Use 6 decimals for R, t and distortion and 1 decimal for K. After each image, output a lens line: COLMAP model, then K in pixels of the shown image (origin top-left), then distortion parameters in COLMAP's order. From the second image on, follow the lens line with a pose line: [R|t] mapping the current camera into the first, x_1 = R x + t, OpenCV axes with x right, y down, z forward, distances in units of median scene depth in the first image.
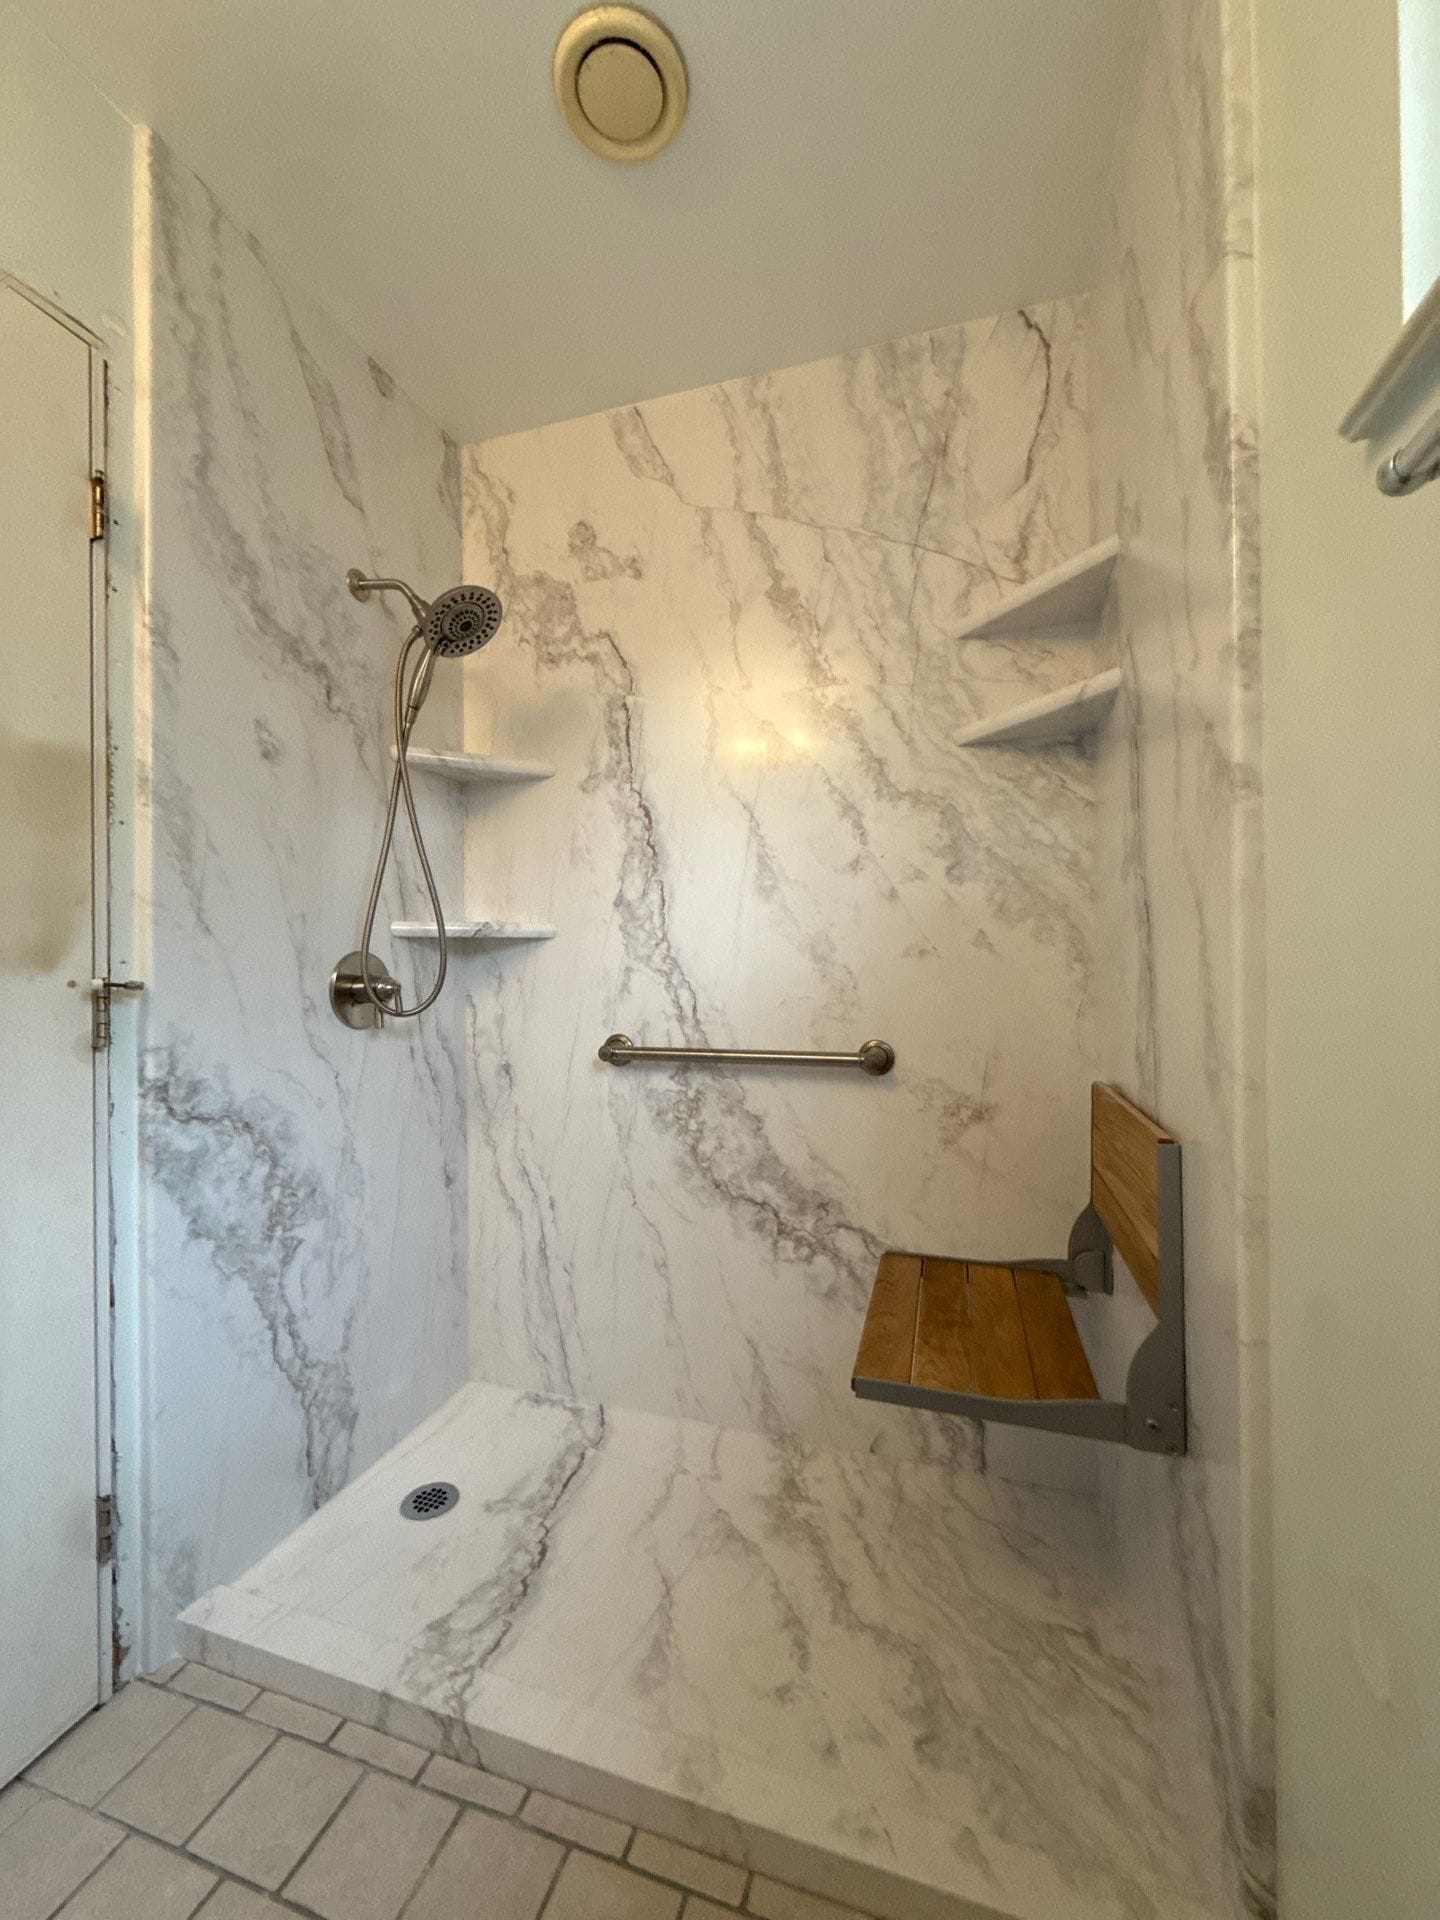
lens RADIAL K [[759.6, 0, 717.0], [0, 759.6, 959.1], [0, 0, 1]] dist [-0.000267, -0.000139]
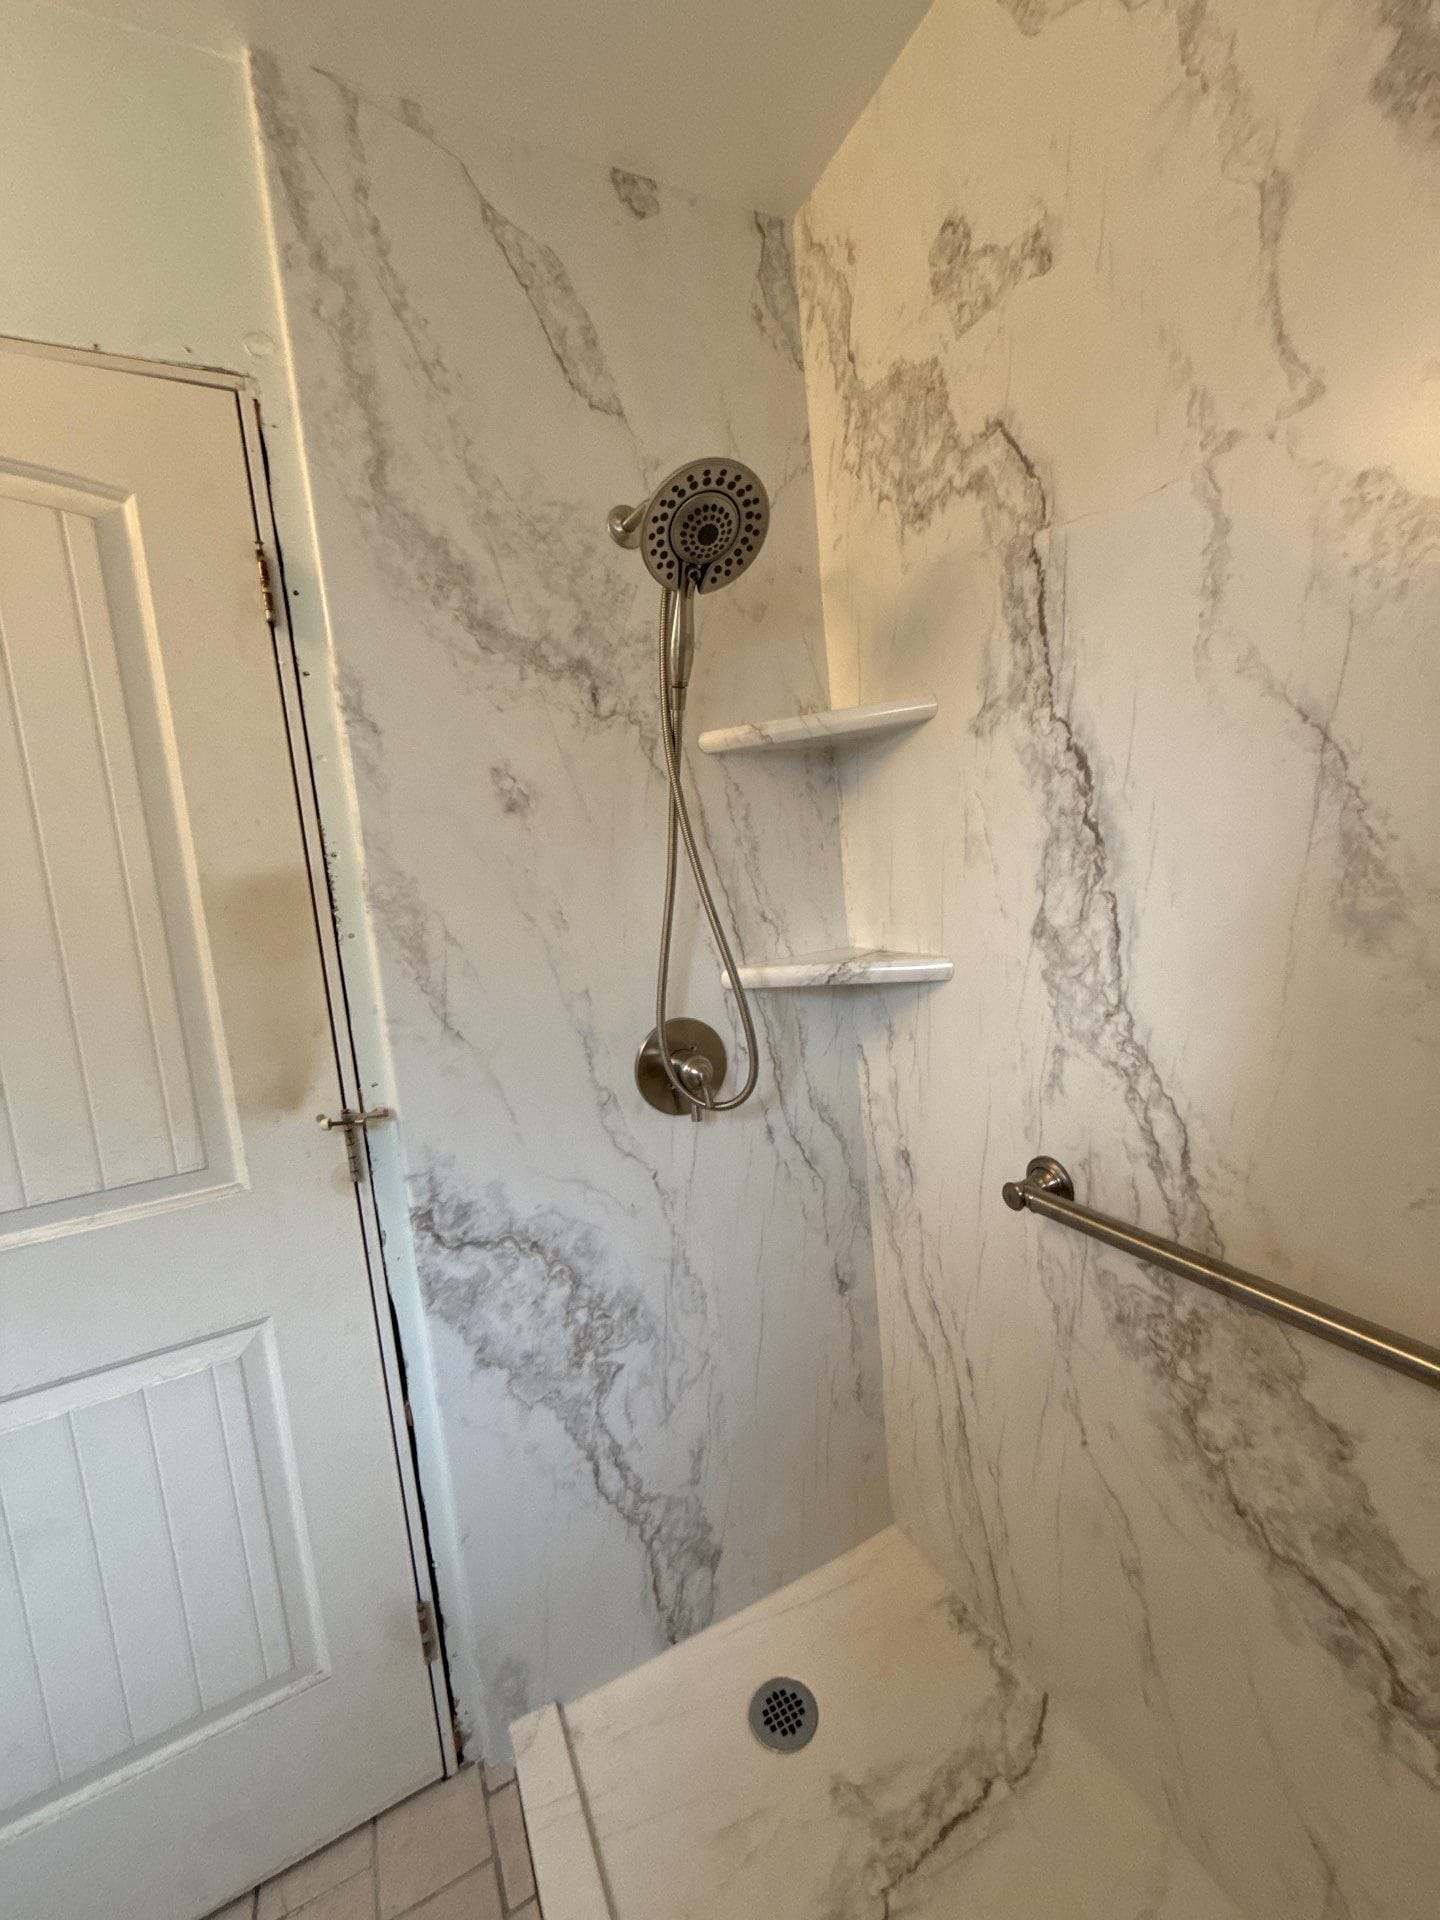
lens RADIAL K [[759.6, 0, 717.0], [0, 759.6, 959.1], [0, 0, 1]] dist [-0.000267, -0.000139]
pose [[0.683844, 0.022796, -0.729272, 0.130864], [0.092714, 0.988694, 0.117845, -0.160301], [0.723714, -0.148201, 0.673999, 0.512955]]
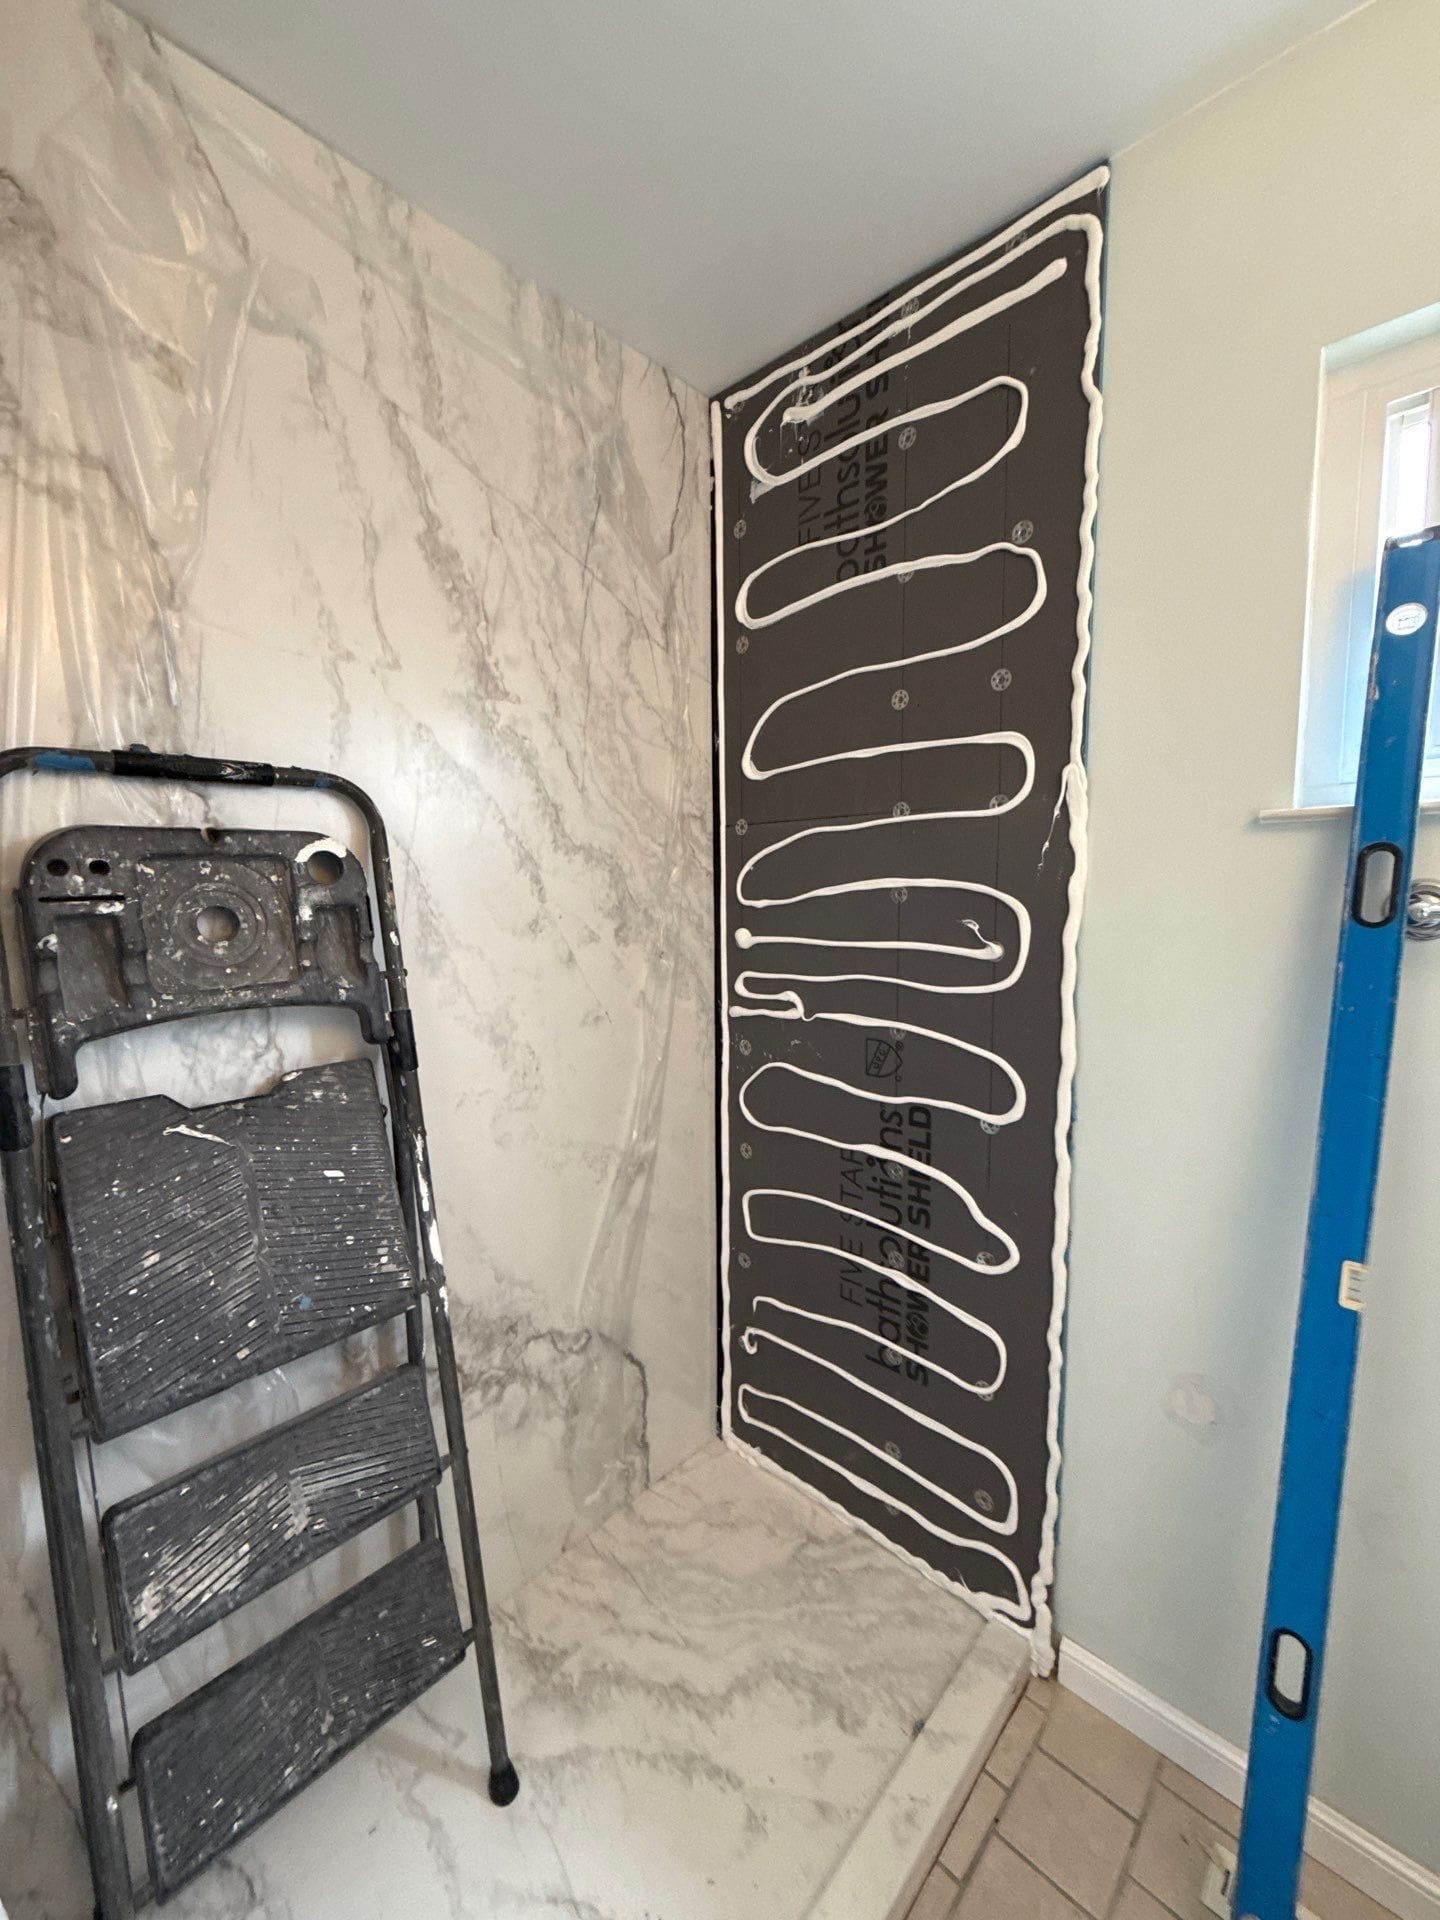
lens RADIAL K [[759.6, 0, 717.0], [0, 759.6, 959.1], [0, 0, 1]] dist [-0.000267, -0.000139]
pose [[0.435946, -0.080268, 0.896386, -0.506823], [-0.001749, 0.995937, 0.090033, -0.168871], [-0.899971, -0.040818, 0.434035, 0.460255]]
